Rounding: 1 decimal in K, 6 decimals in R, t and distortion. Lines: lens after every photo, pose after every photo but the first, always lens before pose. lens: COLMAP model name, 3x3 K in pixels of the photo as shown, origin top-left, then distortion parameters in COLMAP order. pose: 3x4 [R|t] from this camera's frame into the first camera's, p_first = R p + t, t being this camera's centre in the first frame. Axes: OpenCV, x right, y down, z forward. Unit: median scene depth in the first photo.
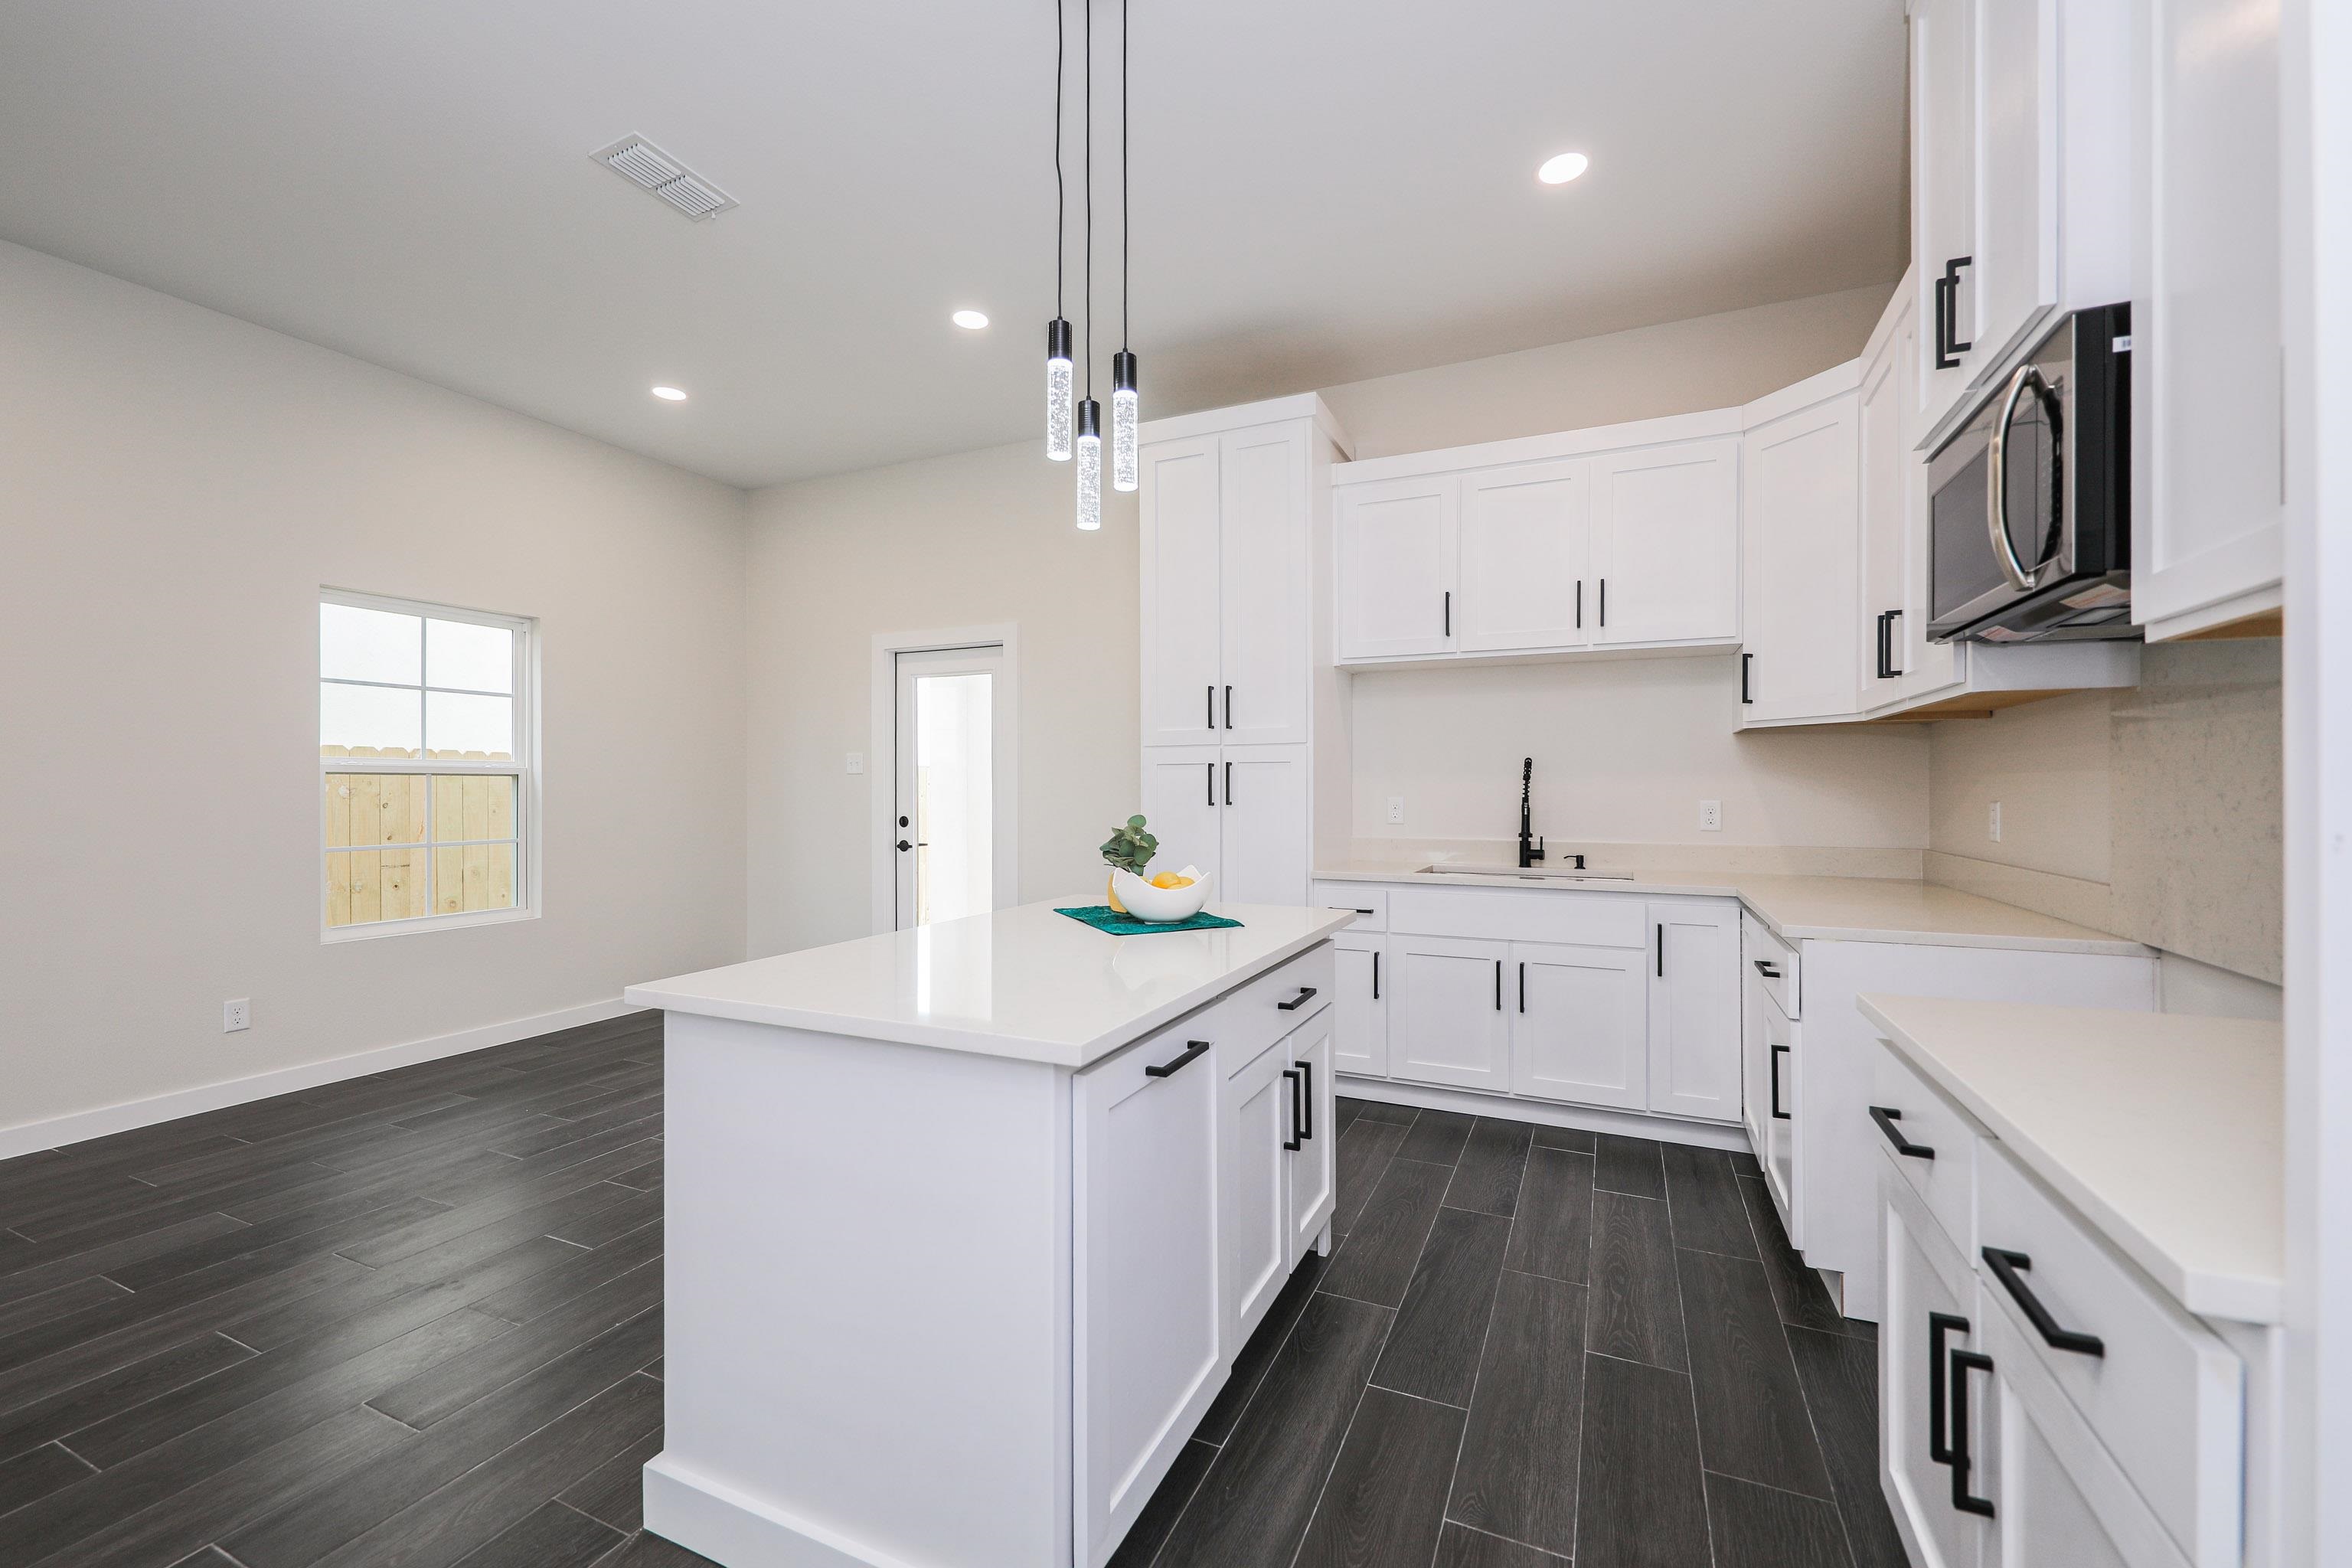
lens RADIAL K [[941.0, 0, 1186.3], [0, 941.0, 783.1], [0, 0, 1]] dist [0.014534, -0.006132]
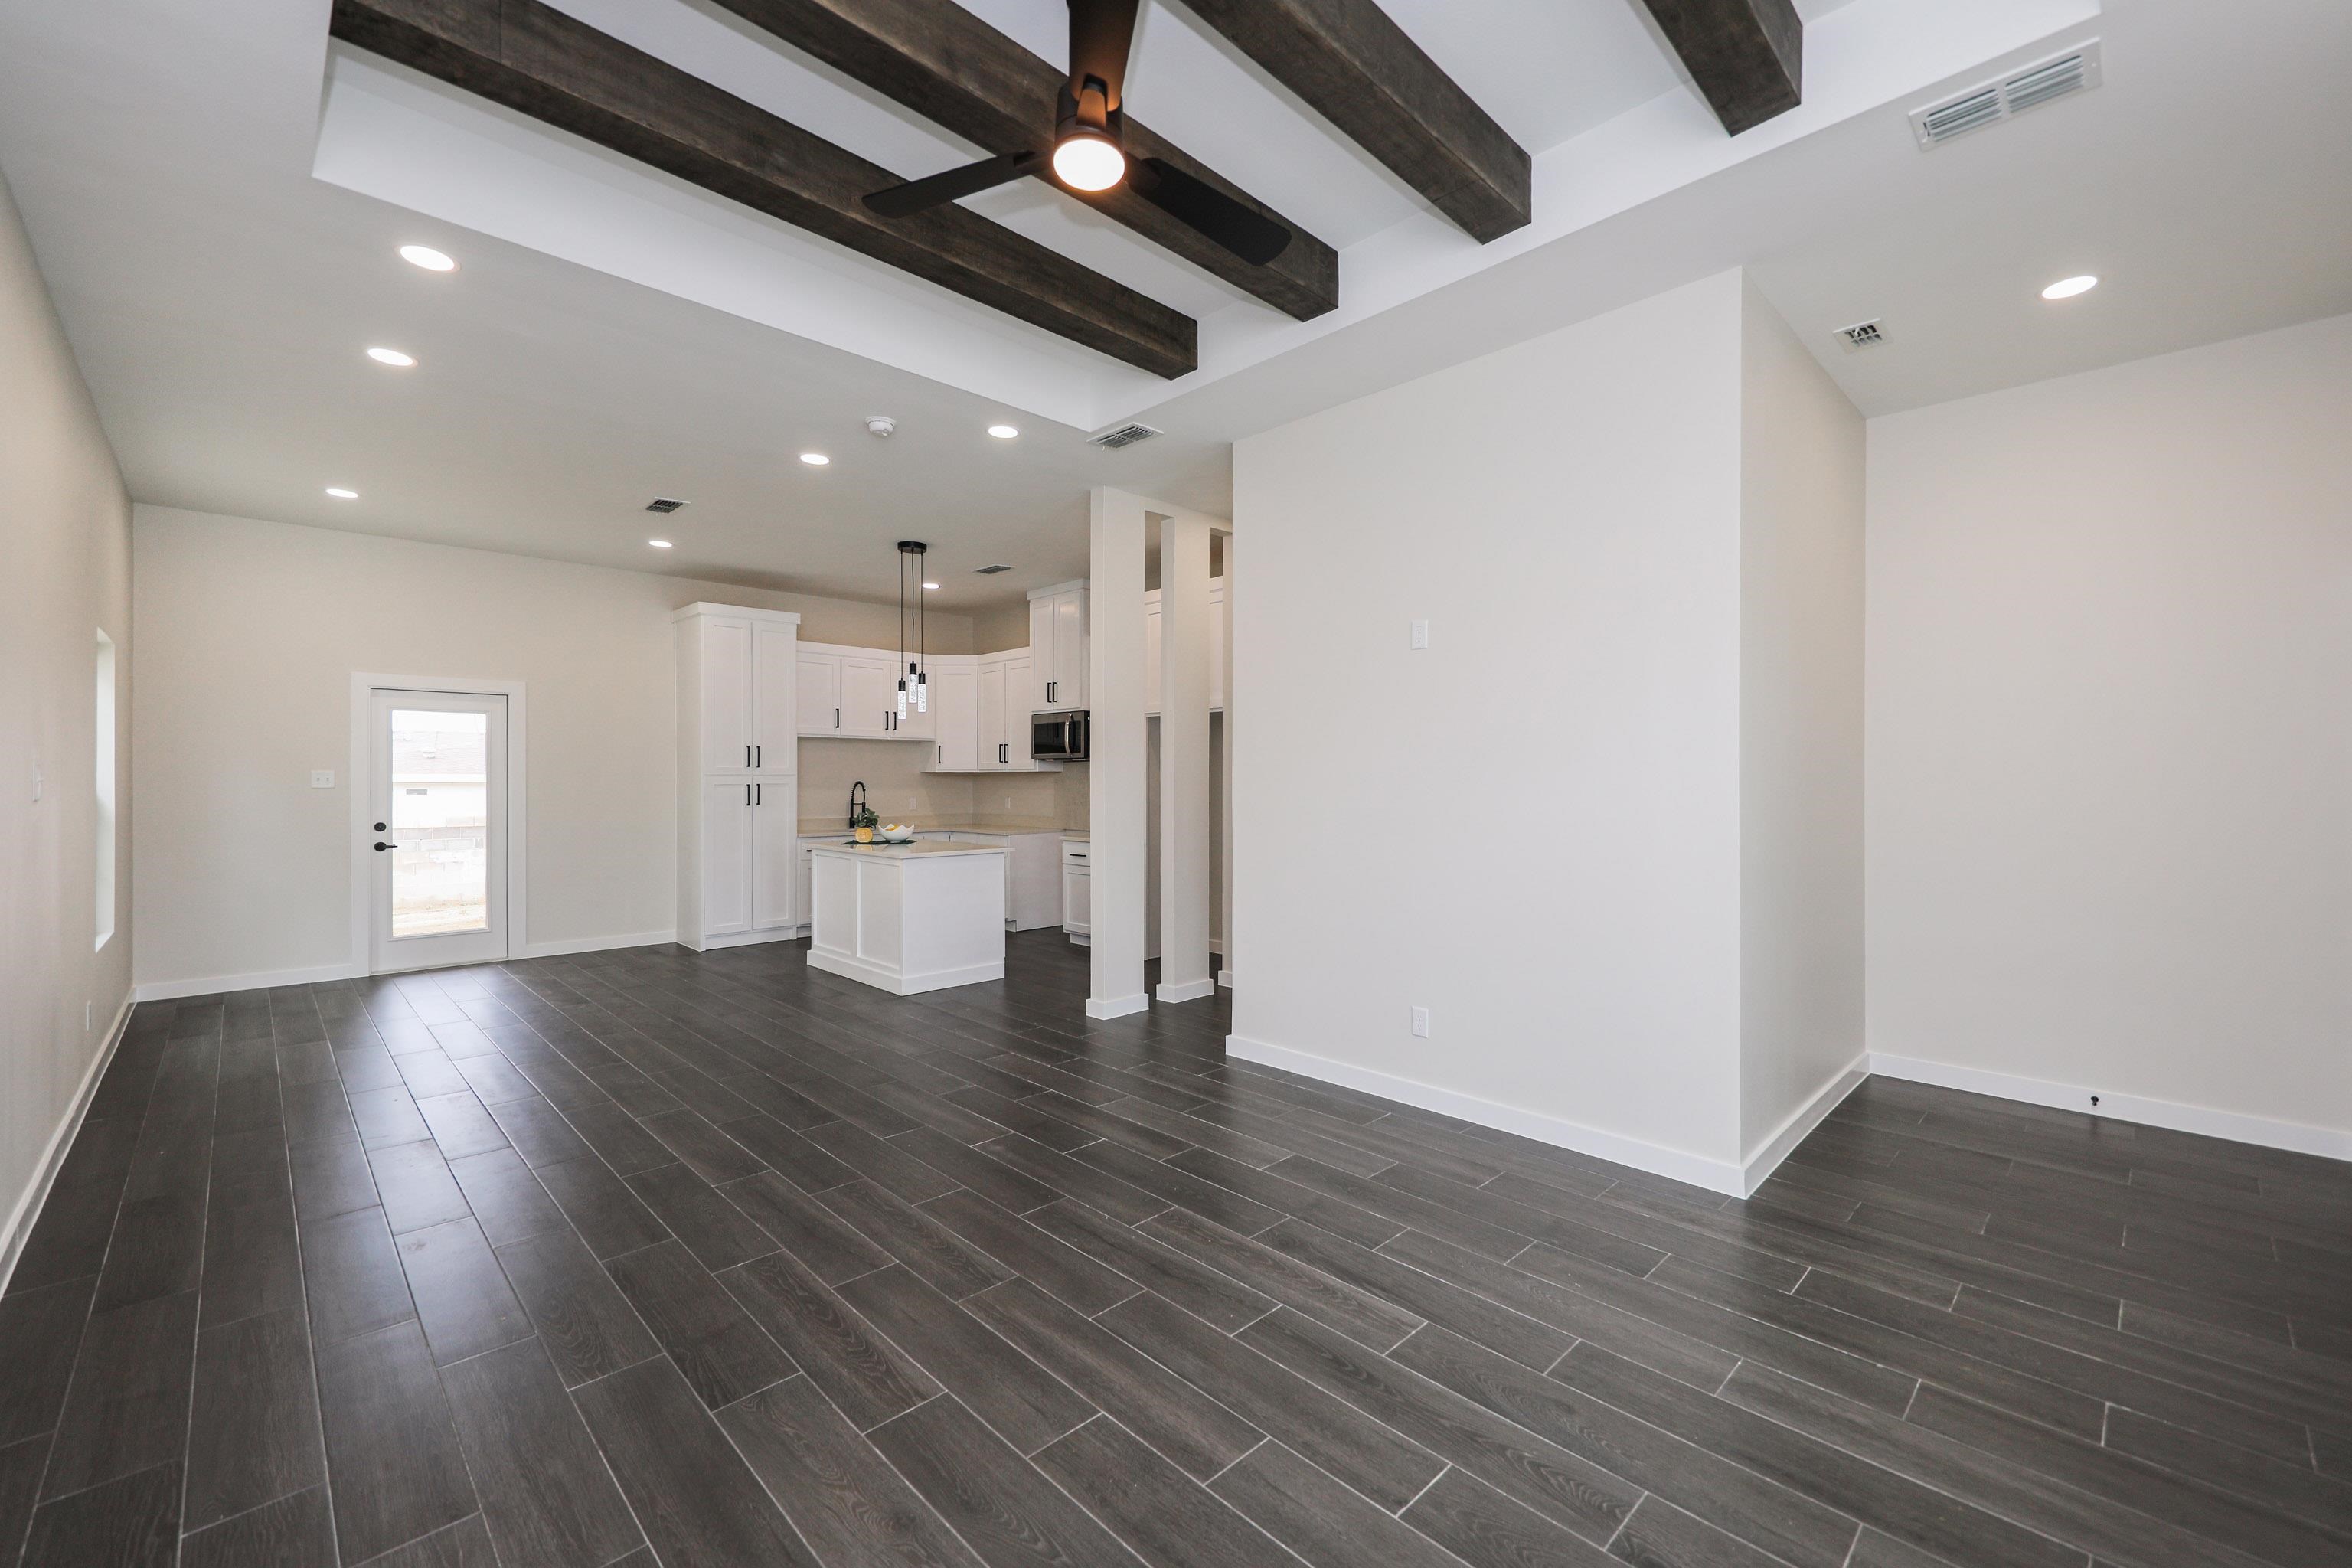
lens RADIAL K [[941.0, 0, 1188.0], [0, 941.0, 787.6], [0, 0, 1]] dist [0.014534, -0.006132]
pose [[0.359916, -0.008327, 0.932948, -1.513720], [-0.001339, 0.999955, 0.009442, -0.034374], [-0.932984, -0.004648, 0.359888, -0.595142]]
